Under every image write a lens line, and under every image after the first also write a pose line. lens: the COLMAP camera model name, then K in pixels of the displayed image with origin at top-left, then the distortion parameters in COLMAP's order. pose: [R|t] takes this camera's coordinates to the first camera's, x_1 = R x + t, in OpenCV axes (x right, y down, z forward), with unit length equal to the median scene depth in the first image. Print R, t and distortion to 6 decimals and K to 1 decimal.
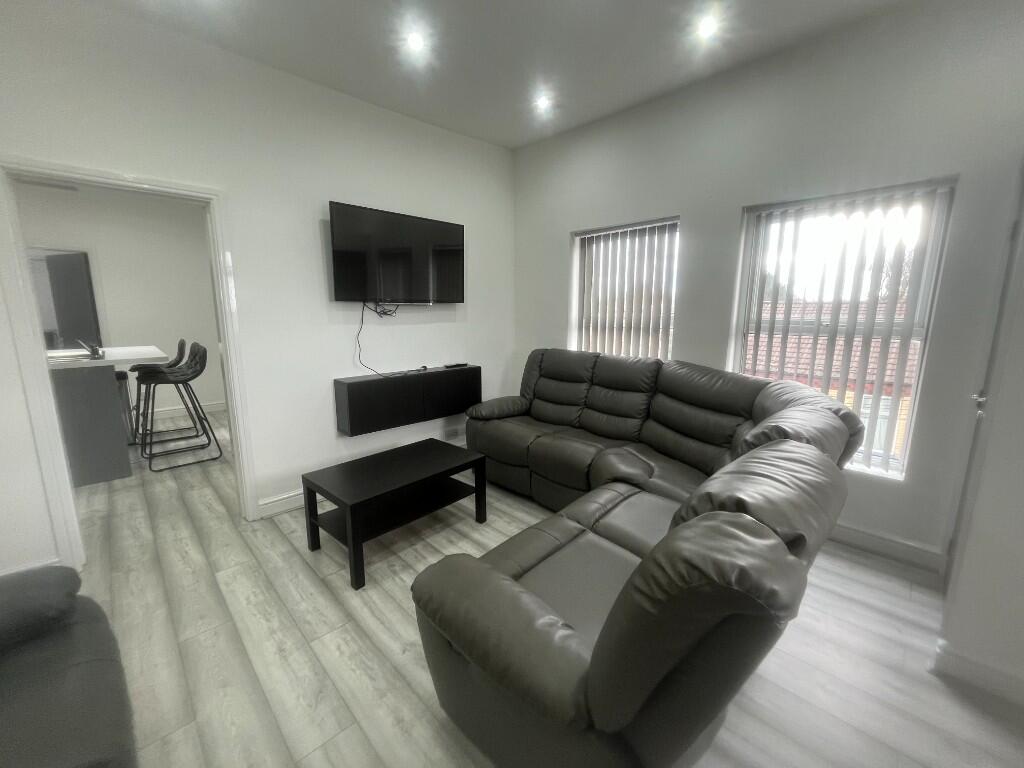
lens RADIAL K [[407.6, 0, 512.9], [0, 407.6, 379.2], [0, 0, 1]] dist [-0.004753, -0.000690]
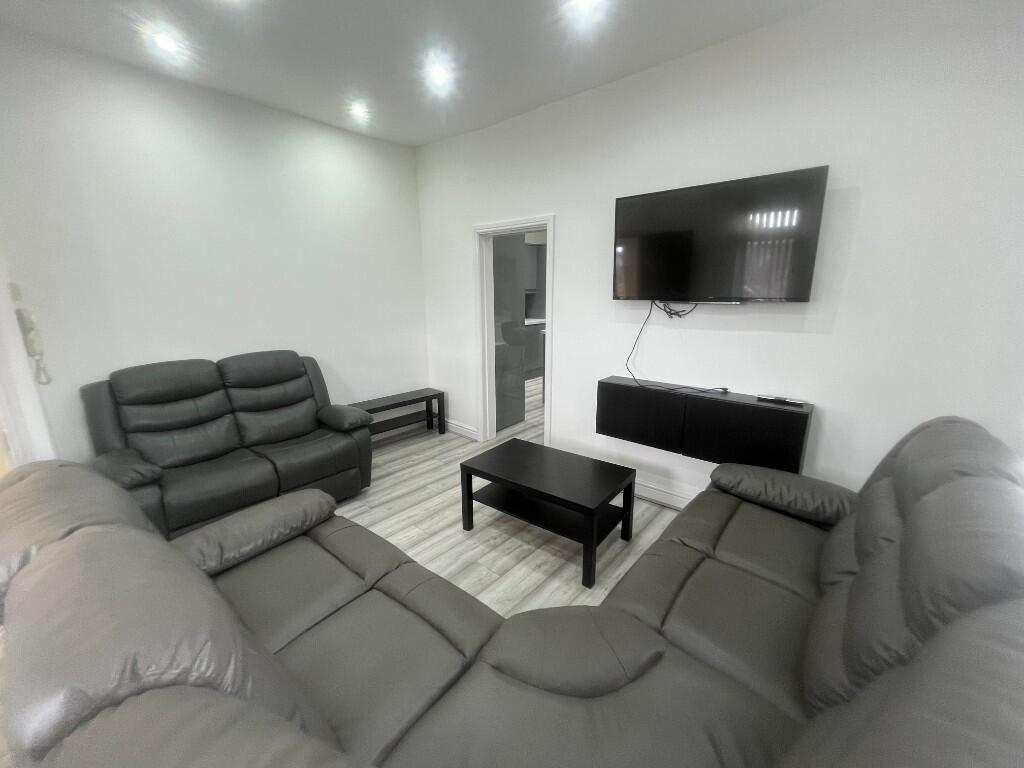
lens RADIAL K [[407.6, 0, 512.9], [0, 407.6, 386.2], [0, 0, 1]] dist [-0.004753, -0.000690]
pose [[0.078425, 0.221060, -0.972102, 0.515956], [-0.163635, 0.964734, 0.206183, -0.139977], [0.983399, 0.142900, 0.111832, 0.618157]]
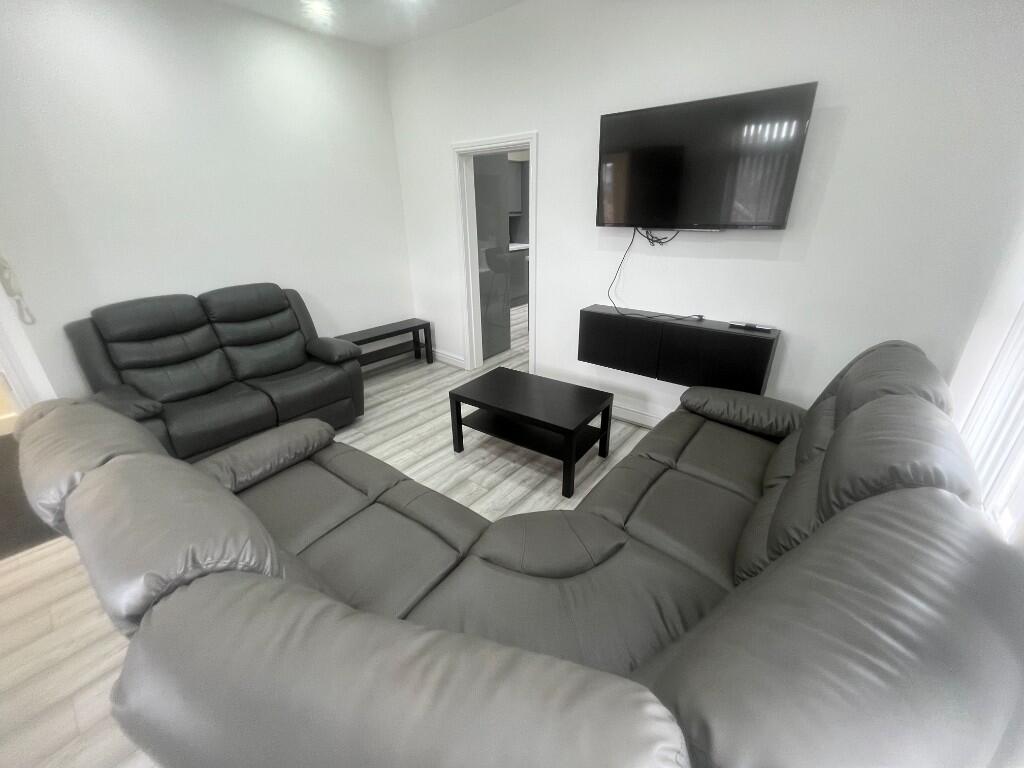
lens RADIAL K [[407.6, 0, 514.4], [0, 407.6, 385.2], [0, 0, 1]] dist [-0.004753, -0.000690]
pose [[0.115752, 0.386309, -0.915077, 0.547383], [-0.155869, 0.916921, 0.367371, -0.155790], [0.980972, 0.100109, 0.166349, 0.619287]]
